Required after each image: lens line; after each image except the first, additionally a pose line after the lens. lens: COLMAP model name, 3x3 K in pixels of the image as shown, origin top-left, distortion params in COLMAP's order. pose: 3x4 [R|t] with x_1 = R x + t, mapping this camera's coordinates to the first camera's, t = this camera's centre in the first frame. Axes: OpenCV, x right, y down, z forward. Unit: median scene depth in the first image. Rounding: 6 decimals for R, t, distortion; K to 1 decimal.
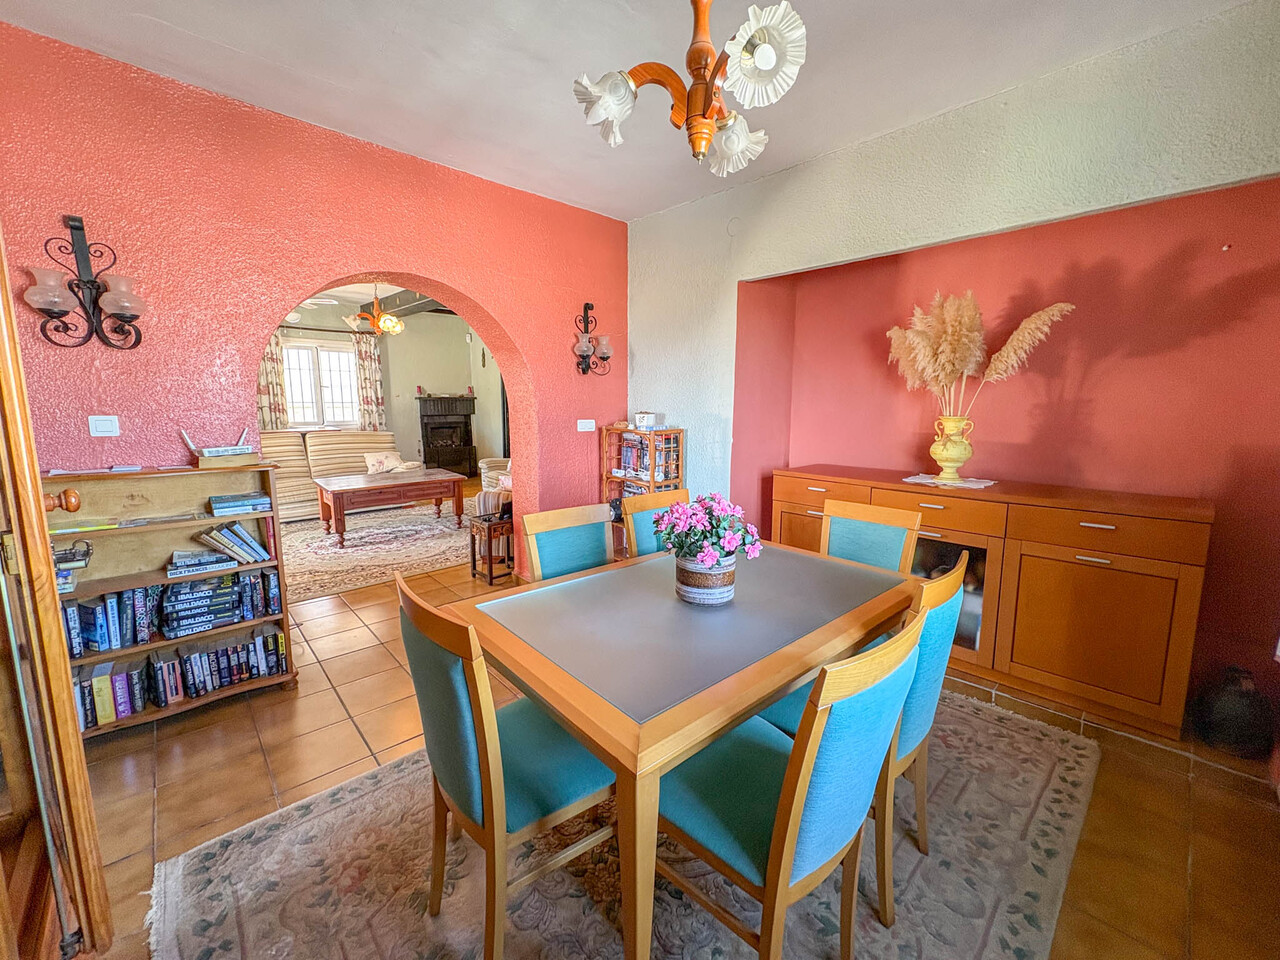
lens RADIAL K [[509.5, 0, 639.7], [0, 509.5, 477.4], [0, 0, 1]] dist [0.000951, -0.000057]
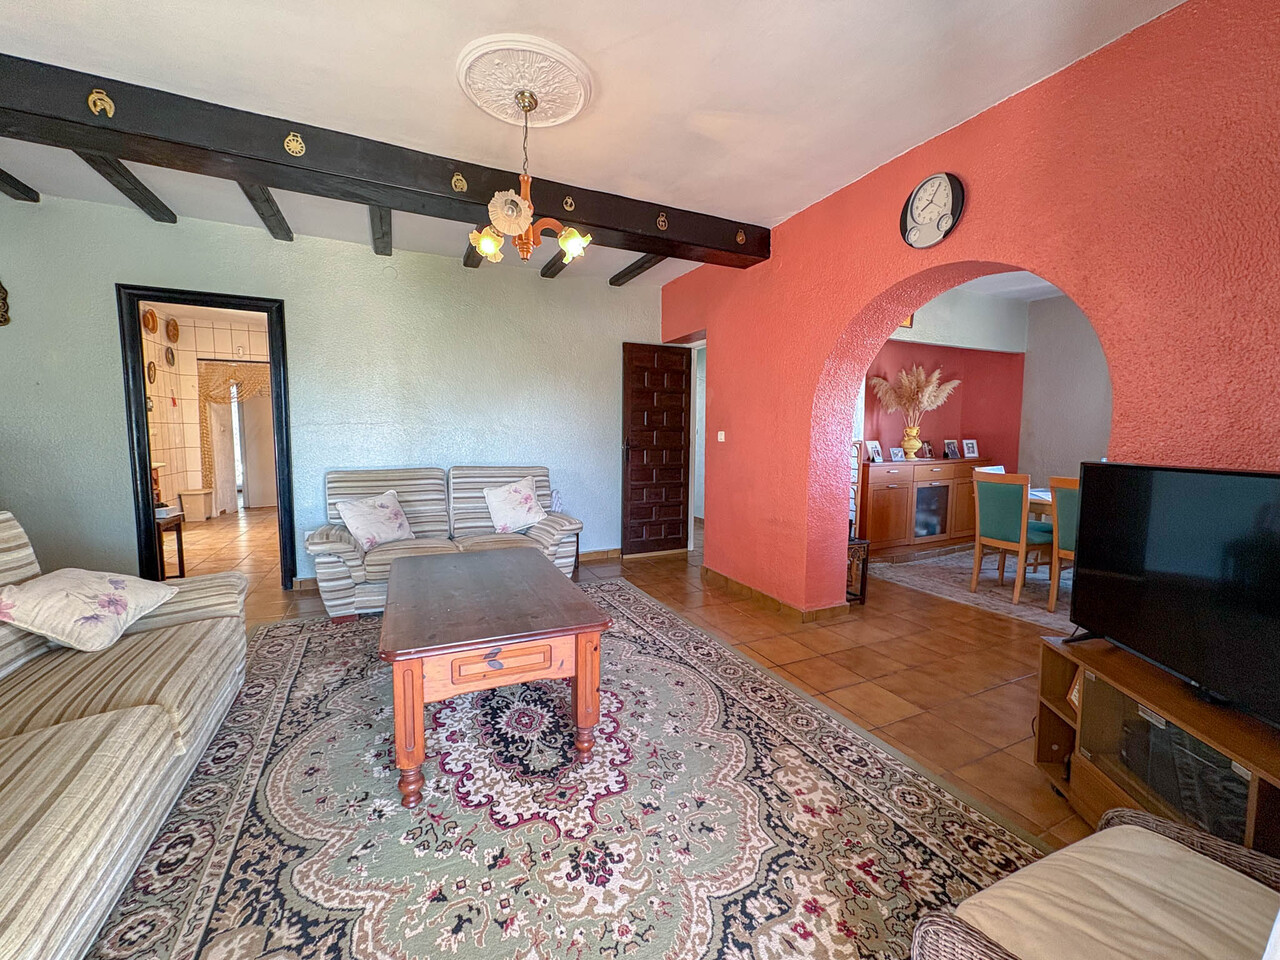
lens RADIAL K [[509.5, 0, 638.6], [0, 509.5, 479.4], [0, 0, 1]] dist [0.000951, -0.000057]
pose [[0.301654, -0.092385, 0.948931, -0.625983], [0.140246, 0.988767, 0.051681, -0.067046], [-0.943046, 0.117494, 0.311222, 0.533640]]
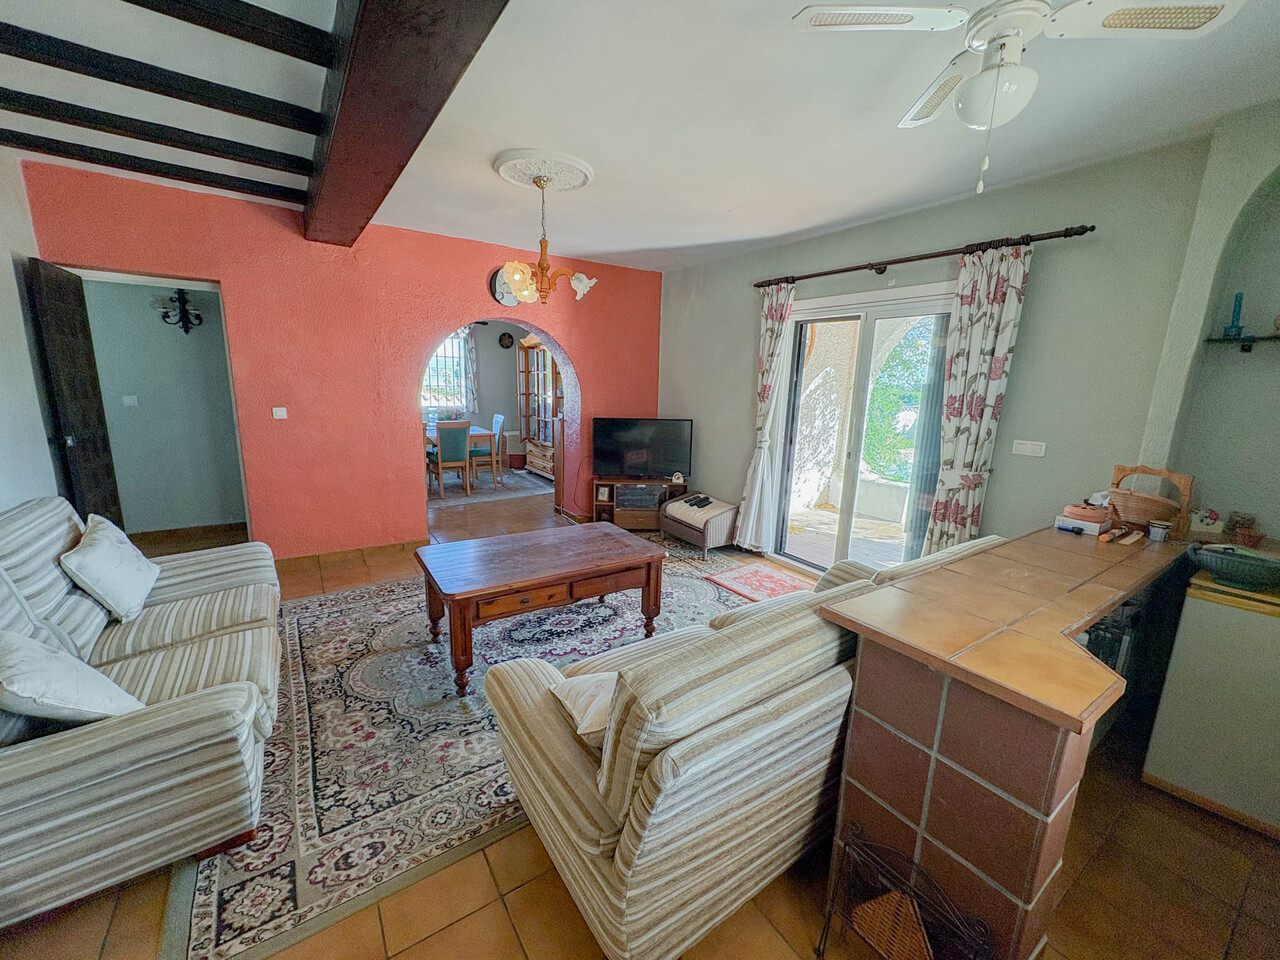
lens RADIAL K [[509.5, 0, 640.0], [0, 509.5, 473.8], [0, 0, 1]] dist [0.000951, -0.000057]
pose [[-0.987953, -0.066871, 0.139560, -0.489071], [-0.016106, 0.941352, 0.337042, -0.200916], [-0.153913, 0.330734, -0.931088, 1.090186]]
